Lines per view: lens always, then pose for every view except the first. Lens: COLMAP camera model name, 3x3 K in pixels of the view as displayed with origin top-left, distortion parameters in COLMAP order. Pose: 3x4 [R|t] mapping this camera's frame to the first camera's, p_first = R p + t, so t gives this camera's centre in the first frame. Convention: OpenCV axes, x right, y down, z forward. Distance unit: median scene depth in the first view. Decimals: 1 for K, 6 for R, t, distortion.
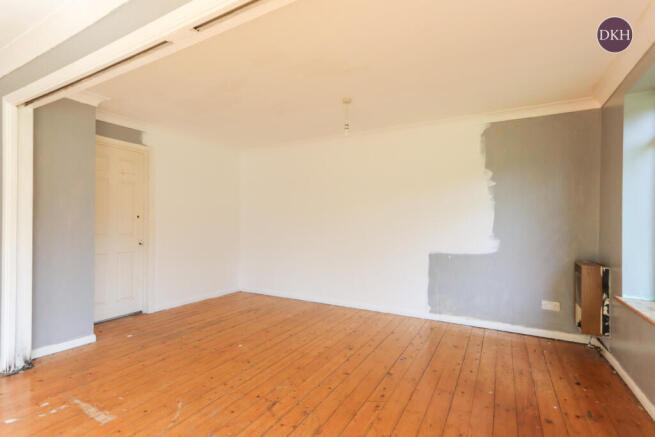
lens RADIAL K [[315.5, 0, 326.4], [0, 315.5, 220.7], [0, 0, 1]] dist [0.000432, -0.000779]
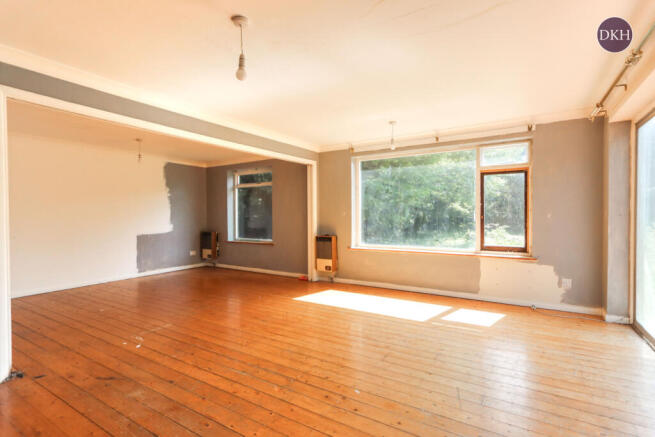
lens RADIAL K [[284.4, 0, 330.6], [0, 284.4, 217.7], [0, 0, 1]] dist [-0.002955, -0.000087]
pose [[0.005726, -0.017821, 0.999825, -1.184115], [-0.000832, 0.999841, 0.017826, -0.012641], [-0.999983, -0.000934, 0.005710, 0.026554]]
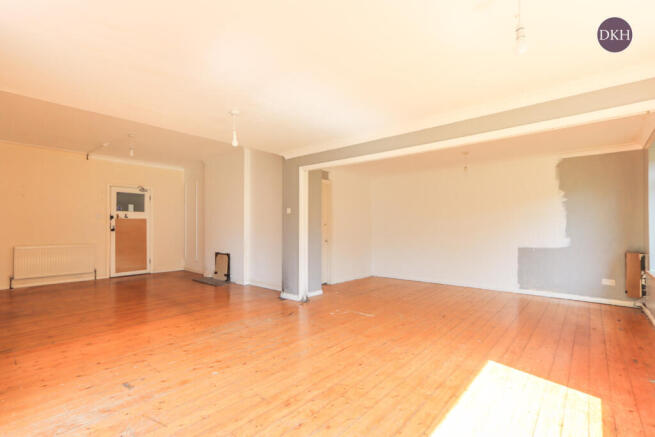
lens RADIAL K [[328.5, 0, 332.9], [0, 328.5, 221.6], [0, 0, 1]] dist [-0.001116, 0.002263]
pose [[0.988160, -0.009132, -0.153154, -0.309868], [0.007259, 0.999892, -0.012784, -0.004094], [0.153255, 0.011521, 0.988120, -0.683139]]
